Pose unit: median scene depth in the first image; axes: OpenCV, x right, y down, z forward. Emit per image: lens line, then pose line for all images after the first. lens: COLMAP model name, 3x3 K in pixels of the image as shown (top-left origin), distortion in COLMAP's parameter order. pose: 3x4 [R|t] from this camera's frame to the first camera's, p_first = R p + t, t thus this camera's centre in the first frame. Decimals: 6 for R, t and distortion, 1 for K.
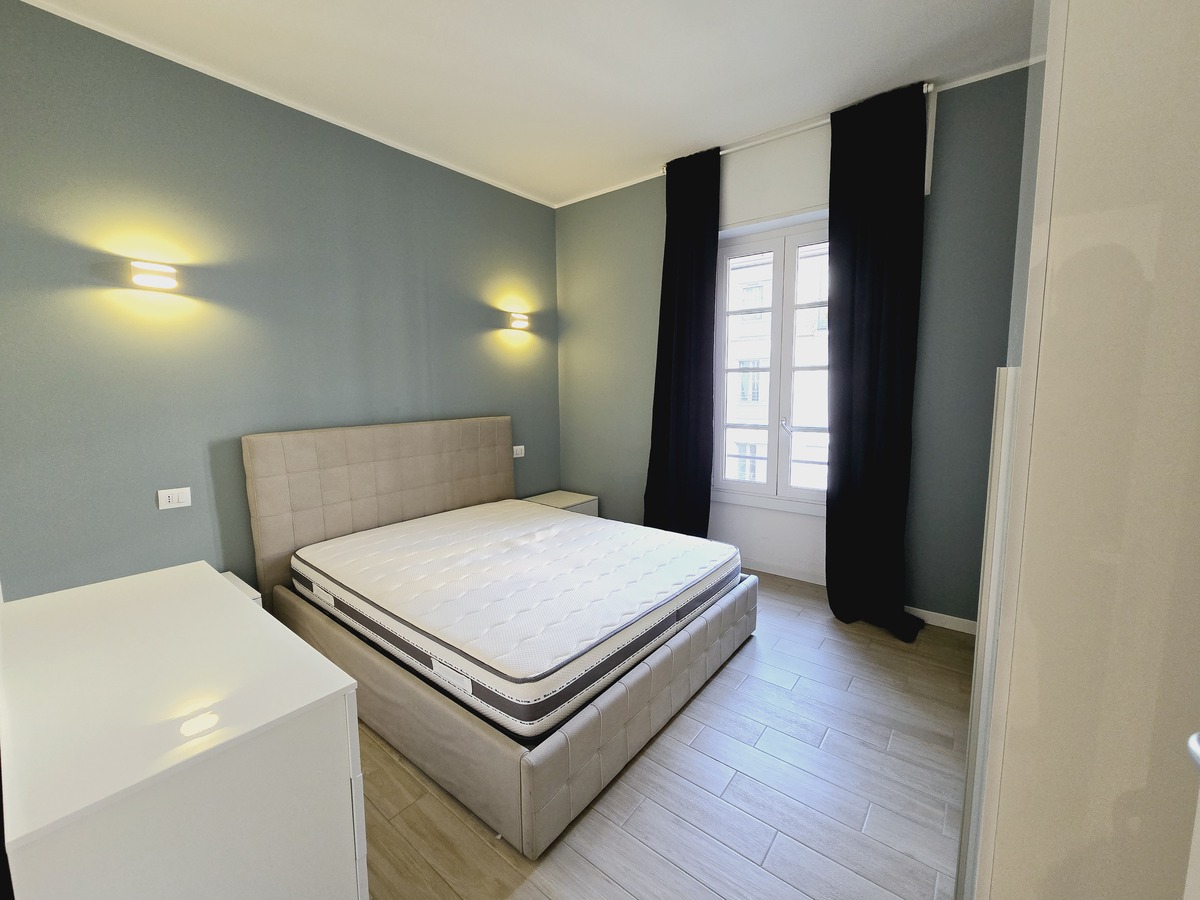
lens RADIAL K [[489.2, 0, 594.4], [0, 489.2, 443.1], [0, 0, 1]] dist [-0.001300, 0.000075]
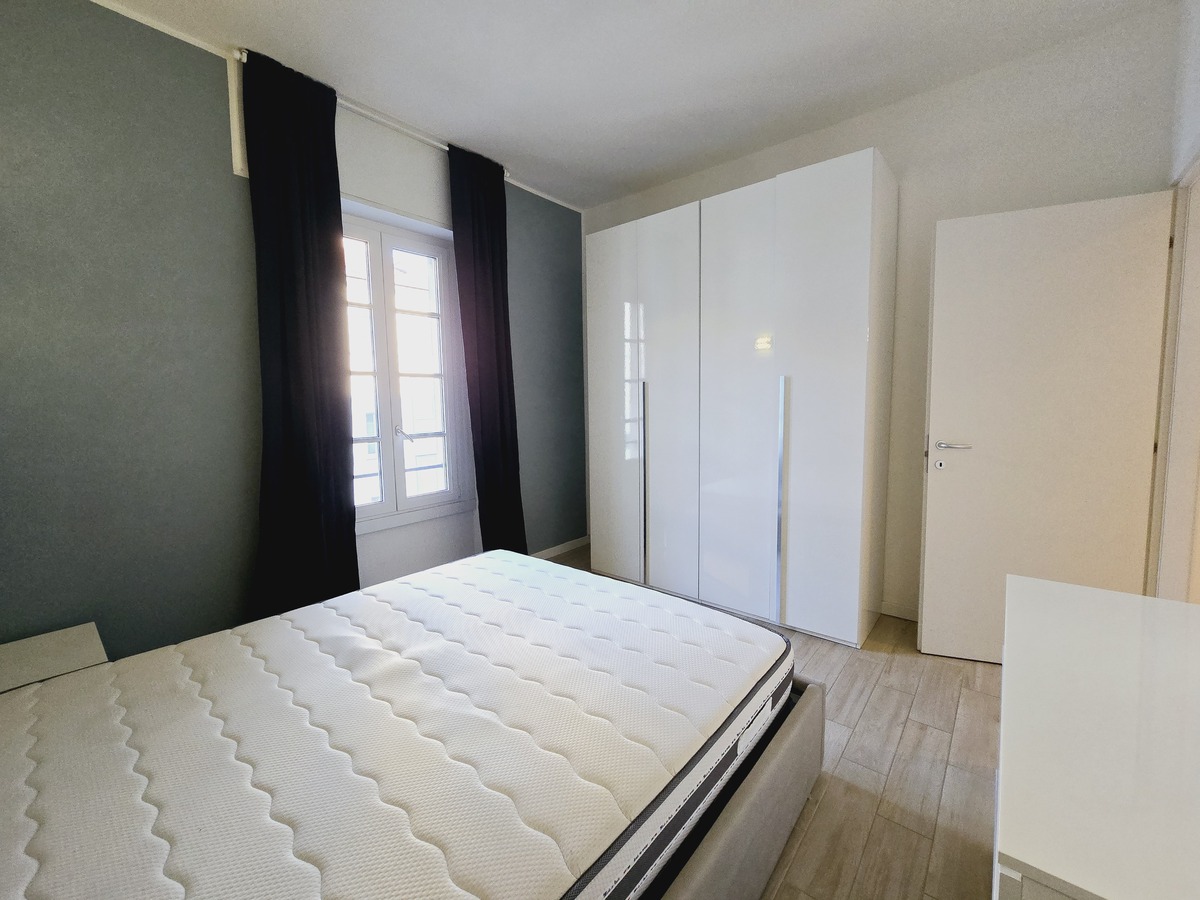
lens RADIAL K [[489.2, 0, 594.4], [0, 489.2, 443.1], [0, 0, 1]] dist [-0.001300, 0.000075]
pose [[0.019008, -0.068090, 0.997498, -0.610443], [0.111844, 0.991561, 0.065553, -0.043914], [-0.993544, 0.110318, 0.026463, 0.675880]]
